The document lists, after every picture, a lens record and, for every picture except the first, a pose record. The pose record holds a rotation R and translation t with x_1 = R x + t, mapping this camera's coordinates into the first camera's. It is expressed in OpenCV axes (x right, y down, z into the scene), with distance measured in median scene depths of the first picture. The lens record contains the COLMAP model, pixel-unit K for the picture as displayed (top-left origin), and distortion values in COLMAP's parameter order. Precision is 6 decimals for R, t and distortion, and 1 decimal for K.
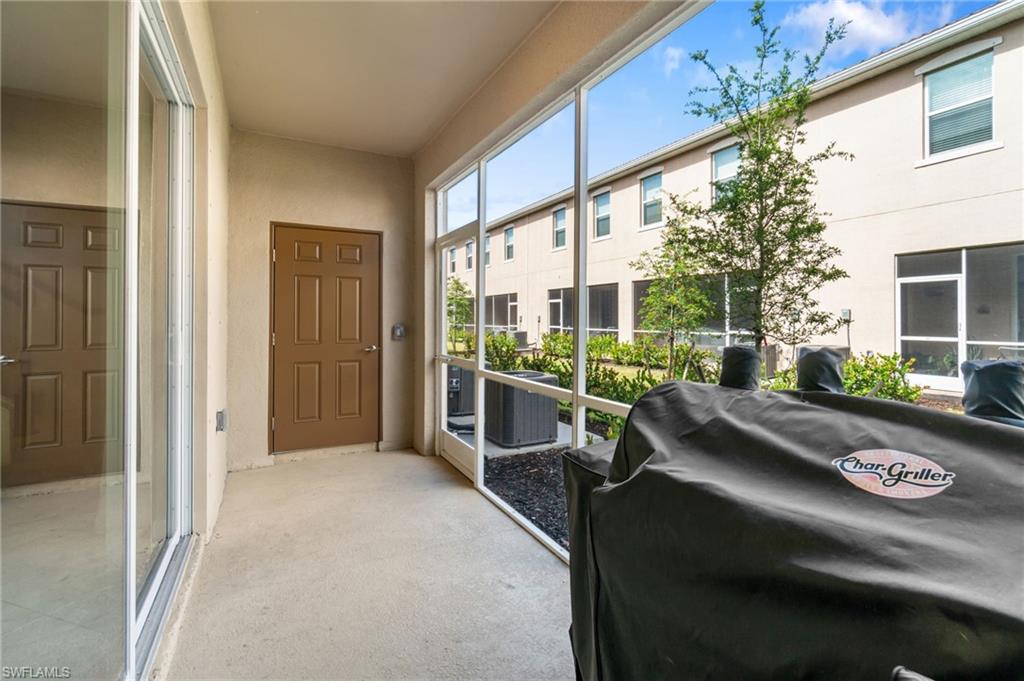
lens RADIAL K [[445.9, 0, 505.9], [0, 445.9, 335.7], [0, 0, 1]] dist [0.000222, 0.000074]
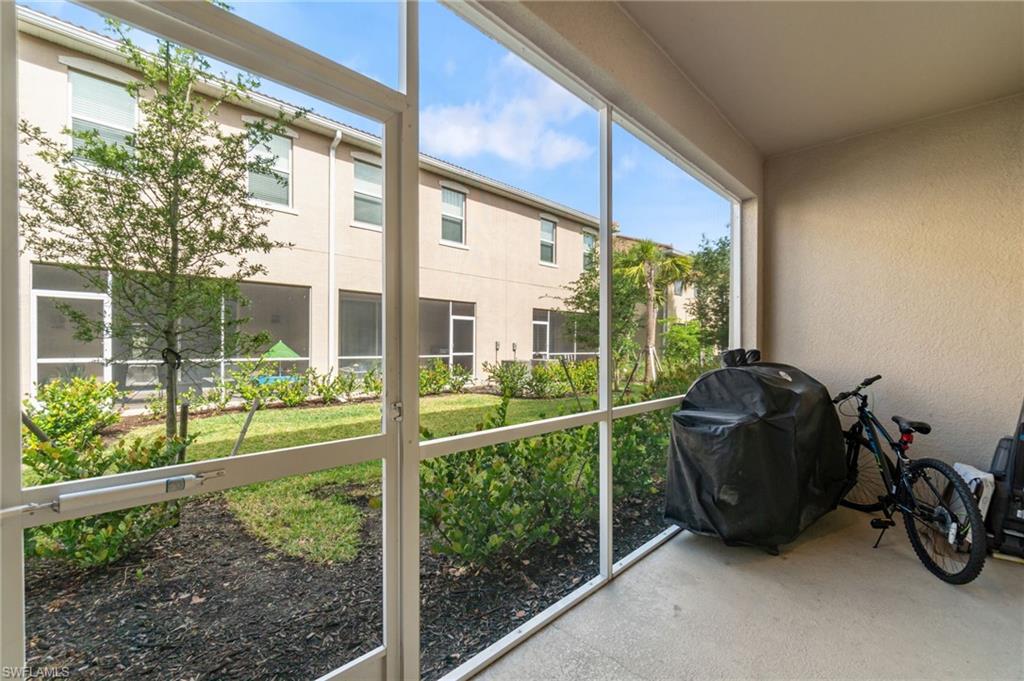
lens RADIAL K [[445.9, 0, 505.9], [0, 445.9, 335.7], [0, 0, 1]] dist [0.000222, 0.000074]
pose [[-0.300818, 0.009424, 0.953635, -0.667274], [0.026344, 0.999652, -0.001569, -0.053529], [-0.953318, 0.024650, -0.300961, 1.305484]]
